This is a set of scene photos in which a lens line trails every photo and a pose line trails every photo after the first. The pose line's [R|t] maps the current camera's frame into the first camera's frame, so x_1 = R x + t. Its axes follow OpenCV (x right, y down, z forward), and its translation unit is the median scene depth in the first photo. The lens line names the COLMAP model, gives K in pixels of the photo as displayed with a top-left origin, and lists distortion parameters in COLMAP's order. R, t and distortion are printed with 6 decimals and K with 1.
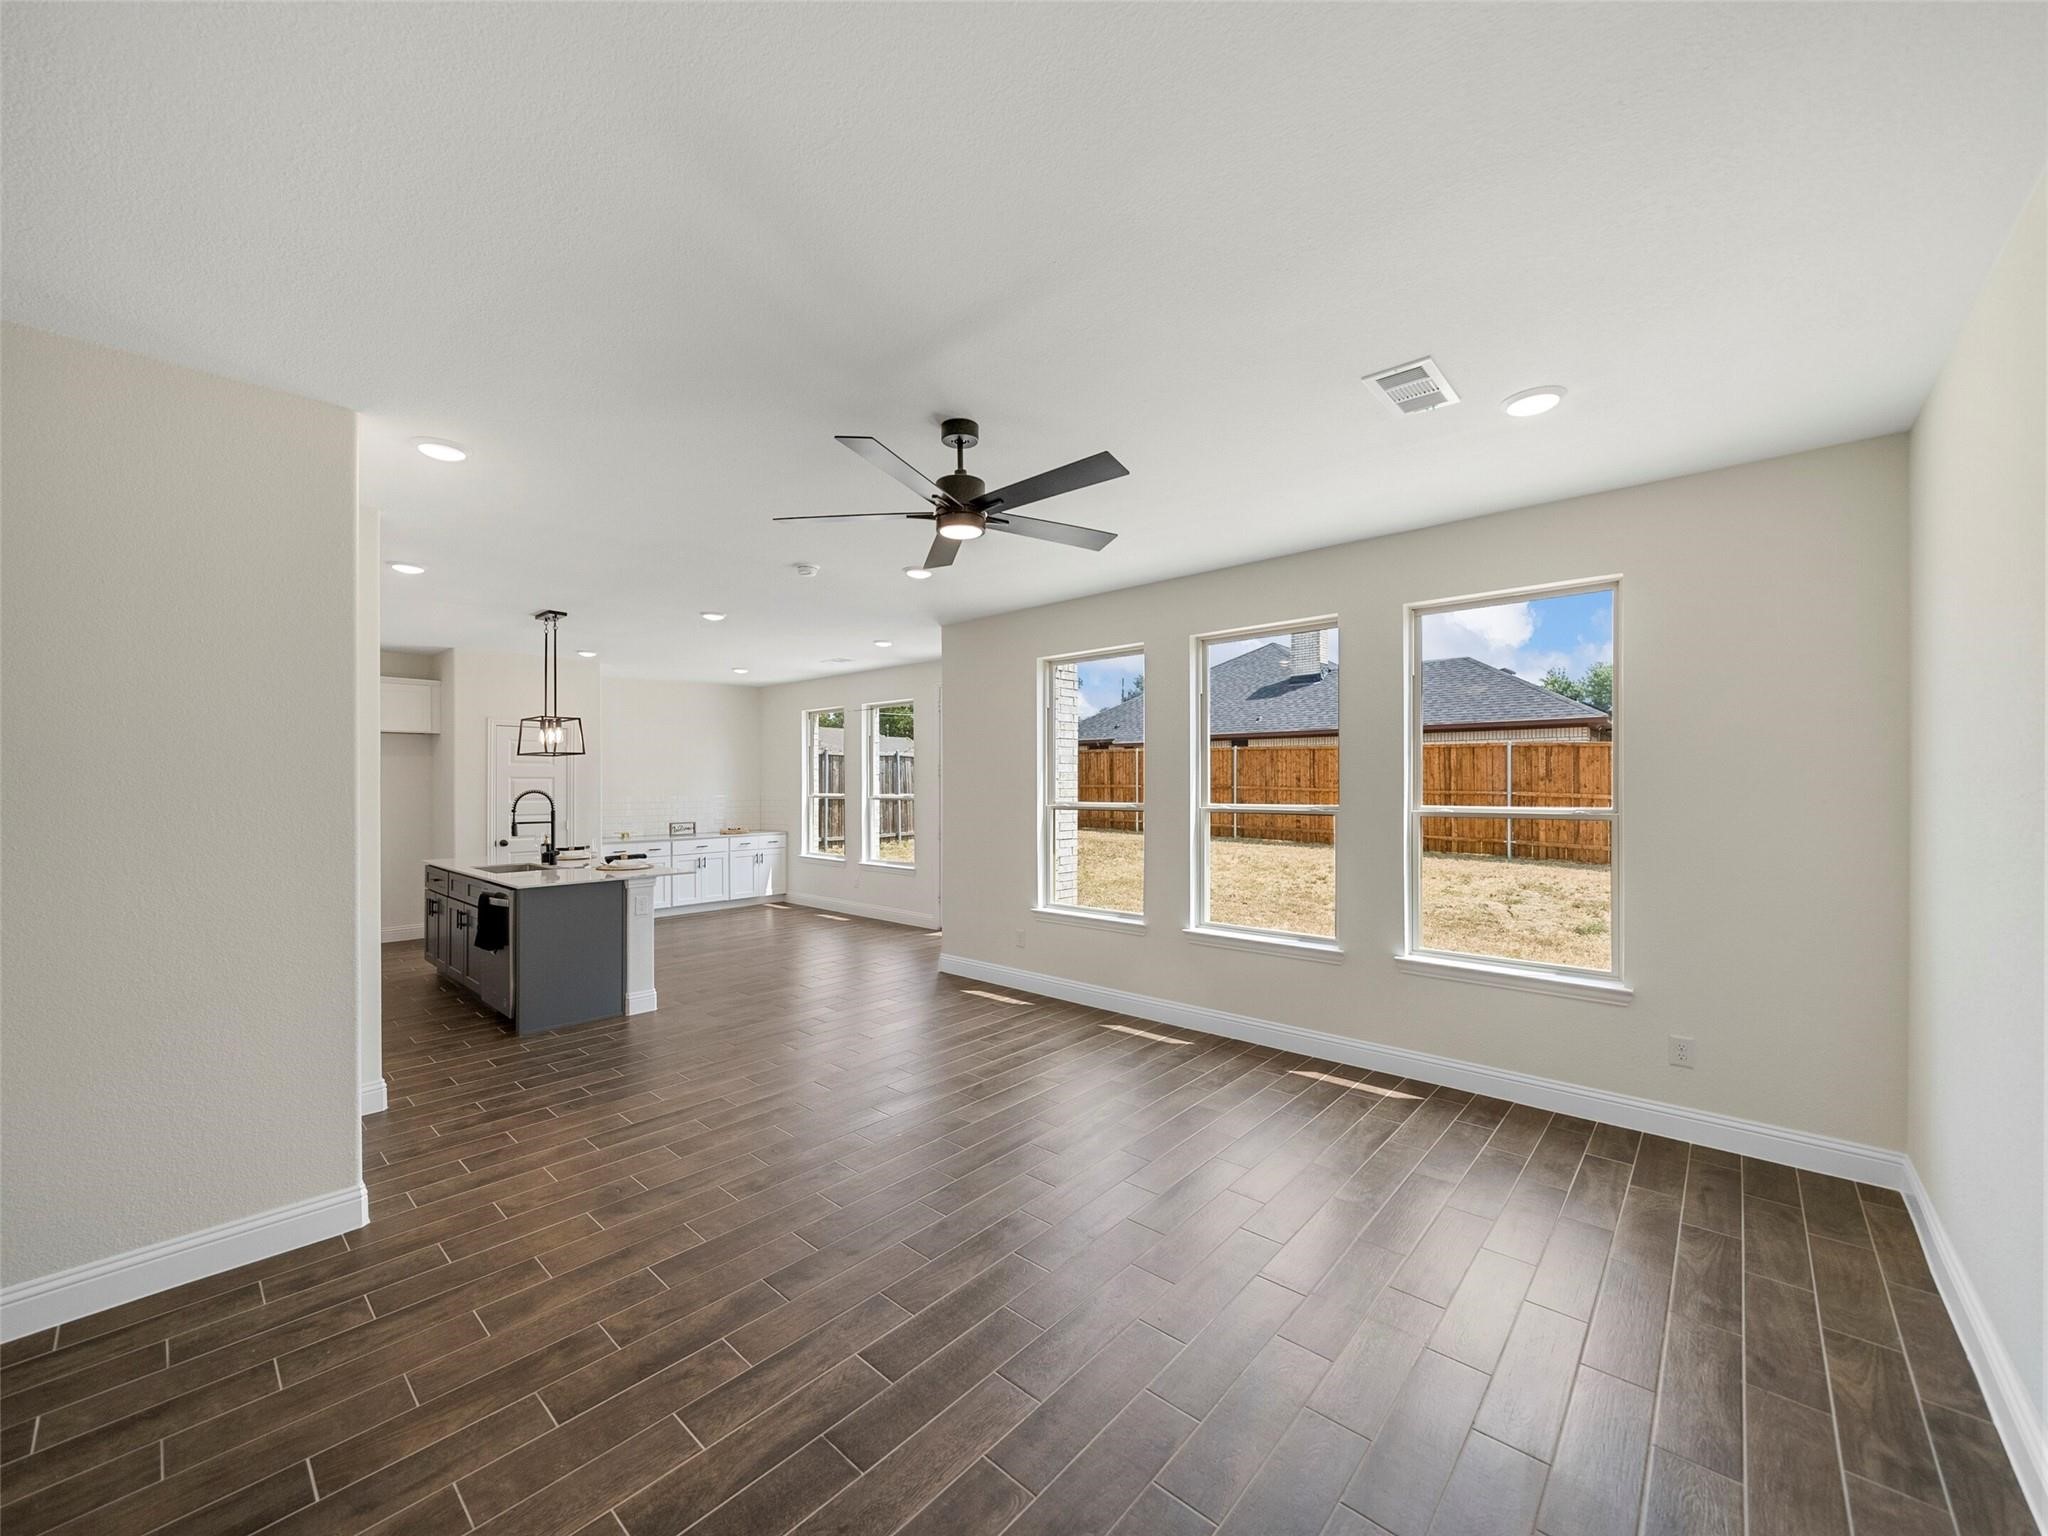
lens RADIAL K [[788.6, 0, 1018.5], [0, 788.6, 795.9], [0, 0, 1]] dist [-0.001928, -0.000195]
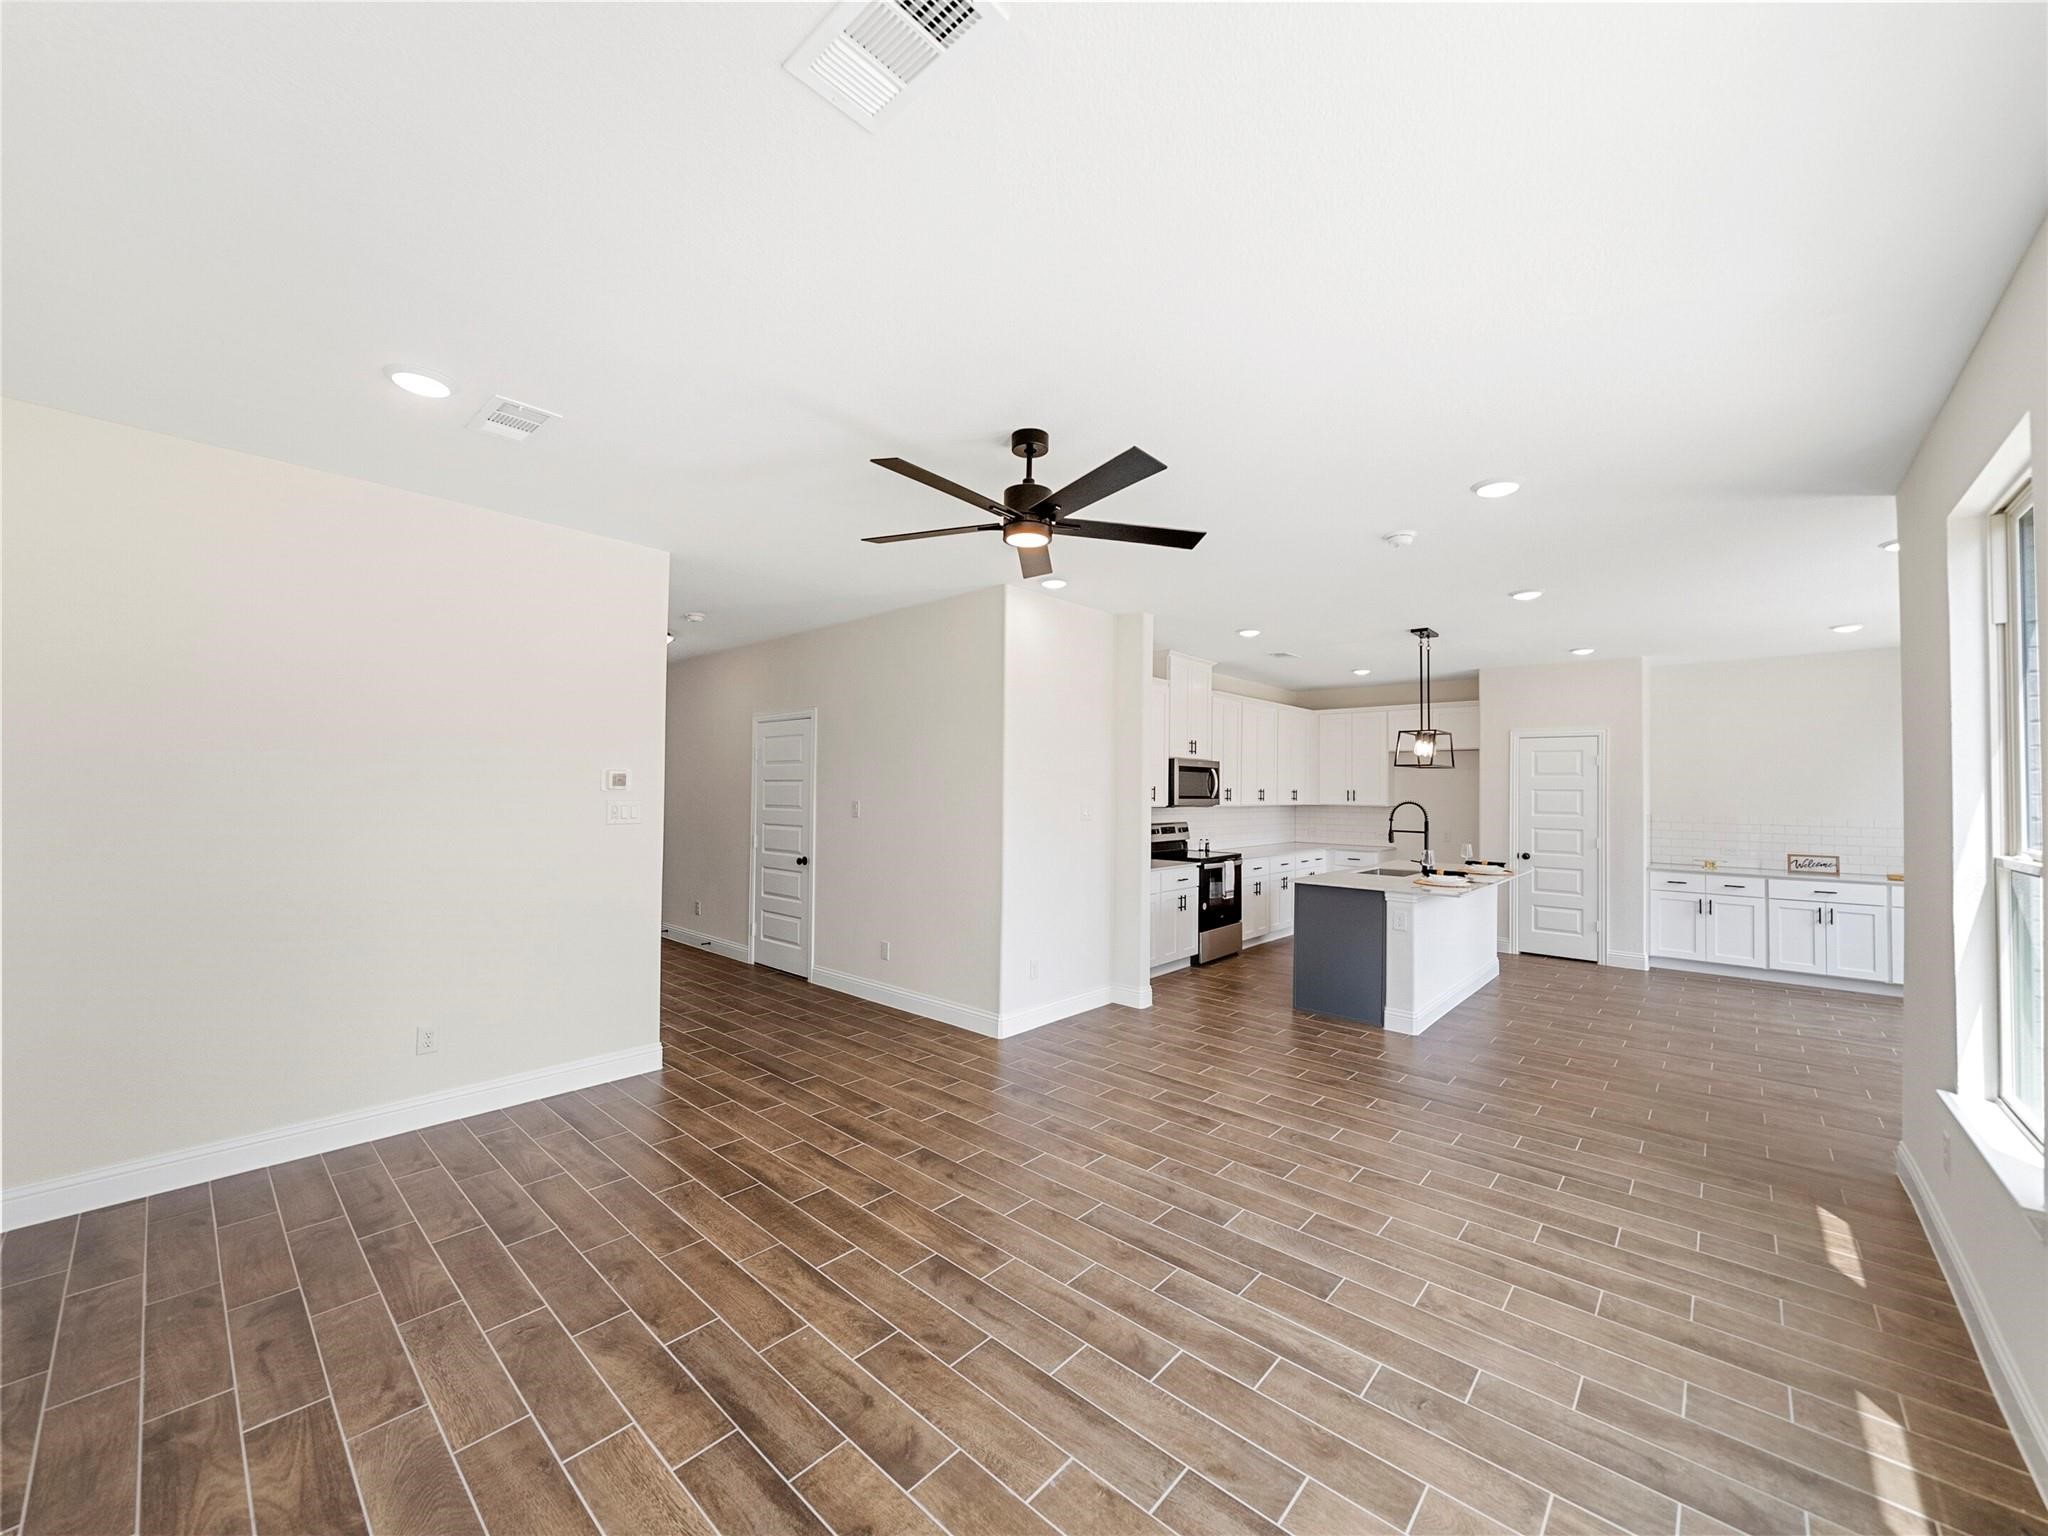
lens RADIAL K [[783.4, 0, 1015.3], [0, 783.4, 785.0], [0, 0, 1]] dist [-0.000956, -0.000183]
pose [[0.008144, -0.003007, -0.999962, 0.536291], [-0.028393, 0.999592, -0.003237, -0.012406], [0.999564, 0.028418, 0.008055, 0.574314]]
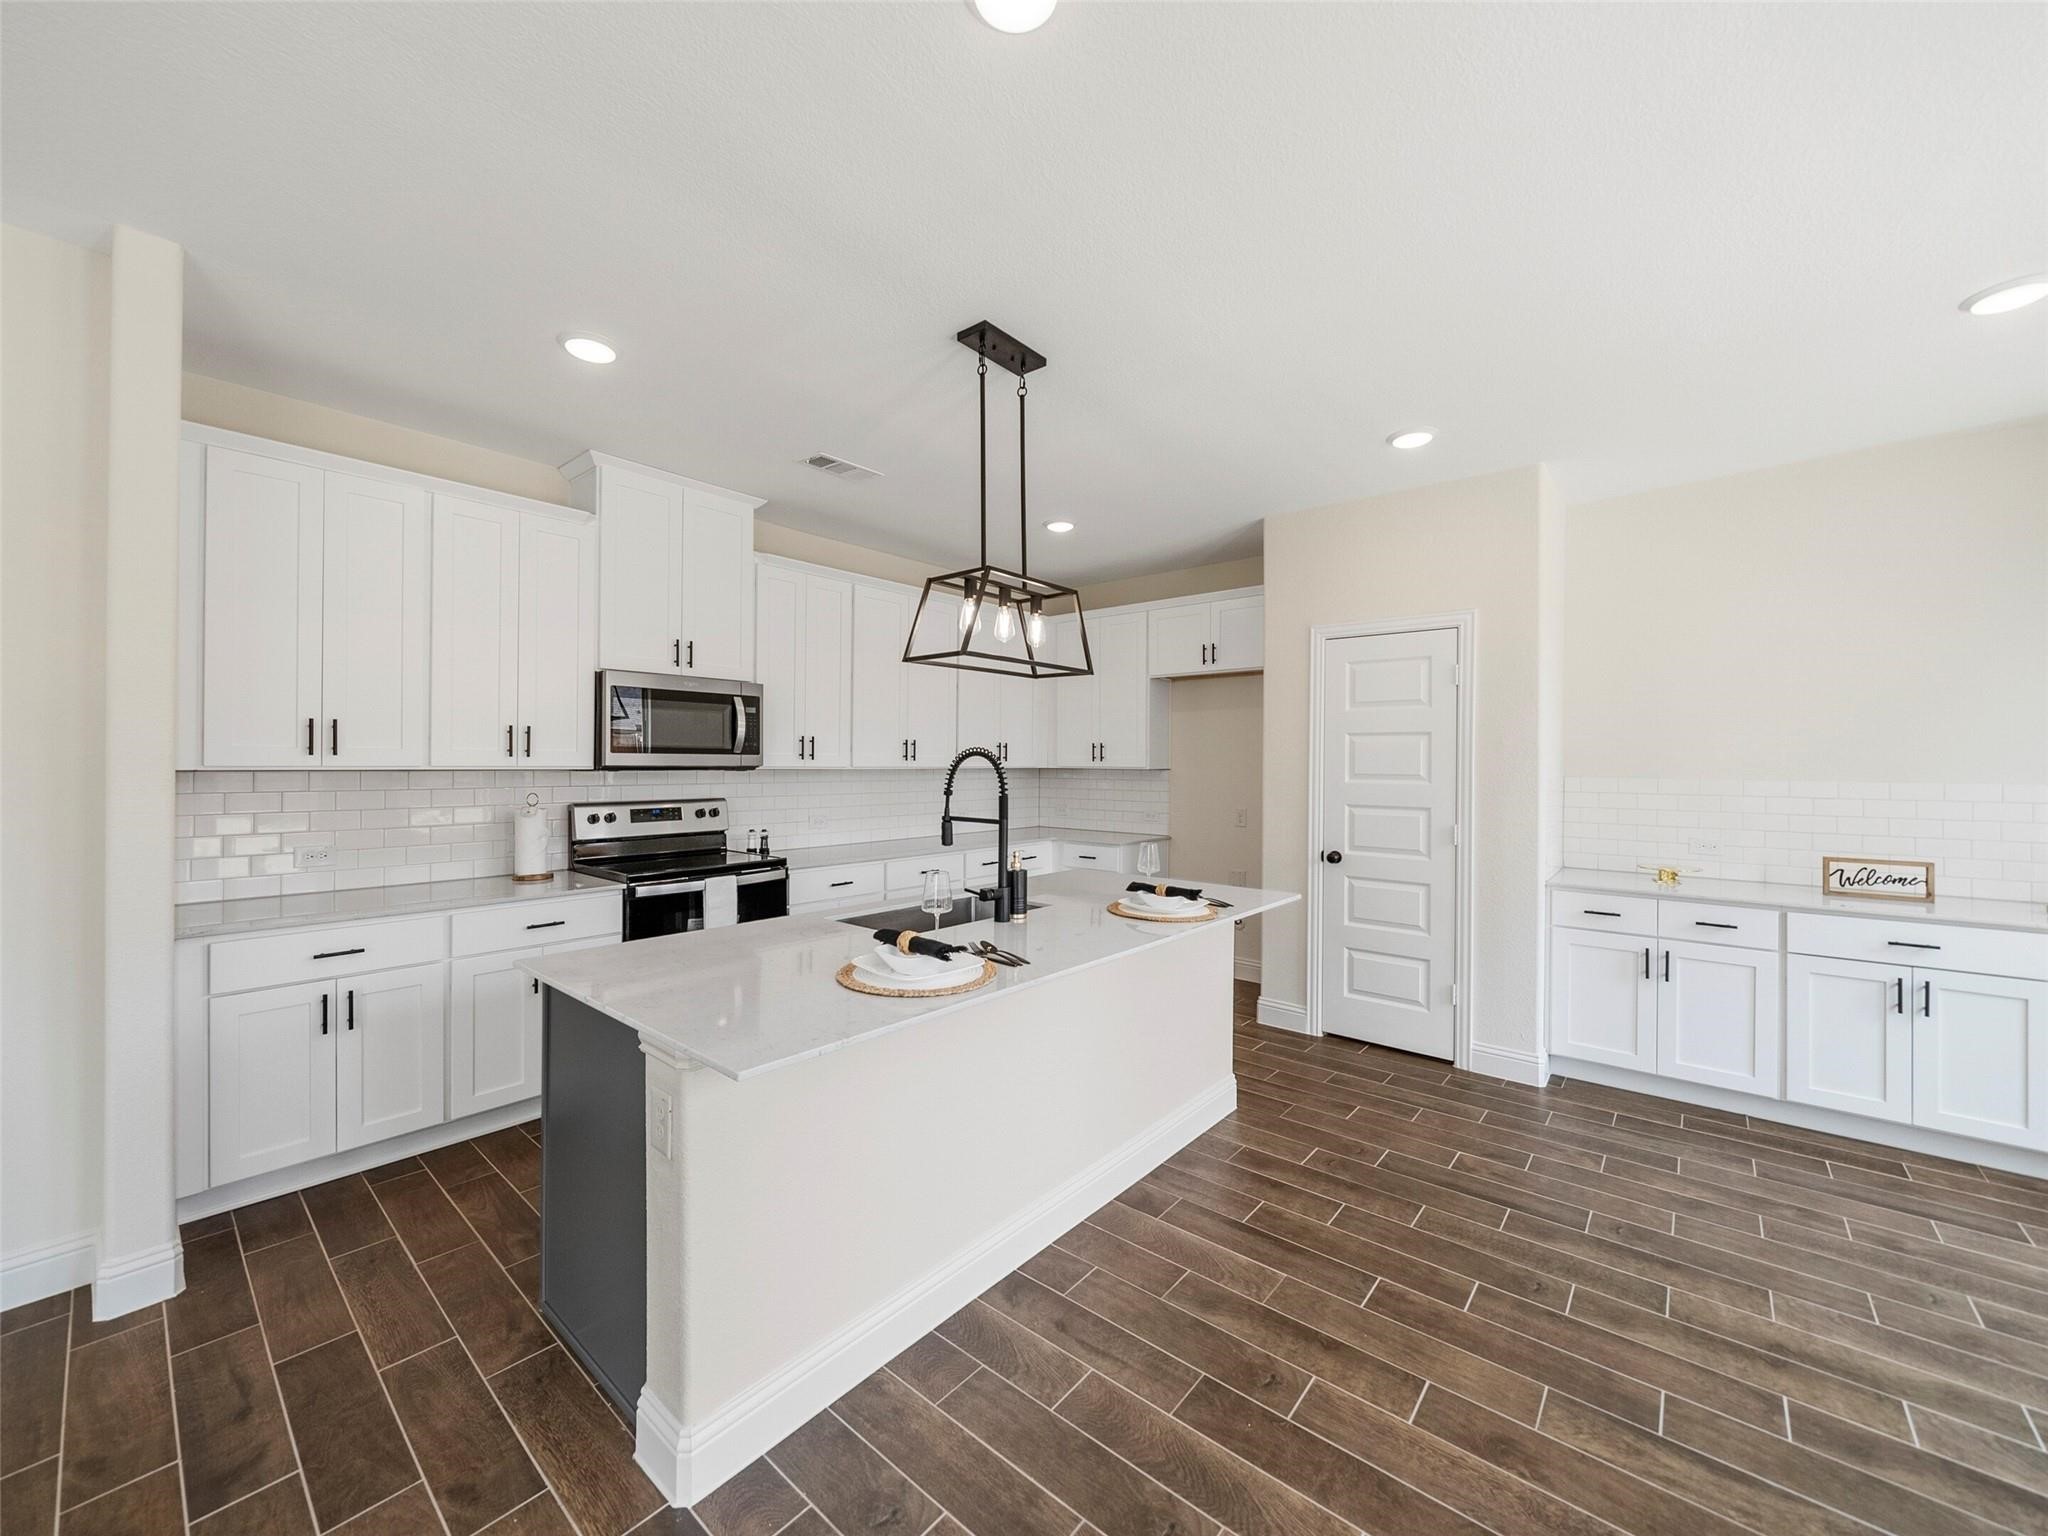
lens RADIAL K [[786.4, 0, 1024.0], [0, 786.4, 768.0], [0, 0, 1]] dist [0.008896, -0.000152]
pose [[0.032268, 0.012840, -0.999397, -0.195689], [-0.022967, 0.999663, 0.012102, -0.003114], [0.999215, 0.022562, 0.032552, 1.258609]]
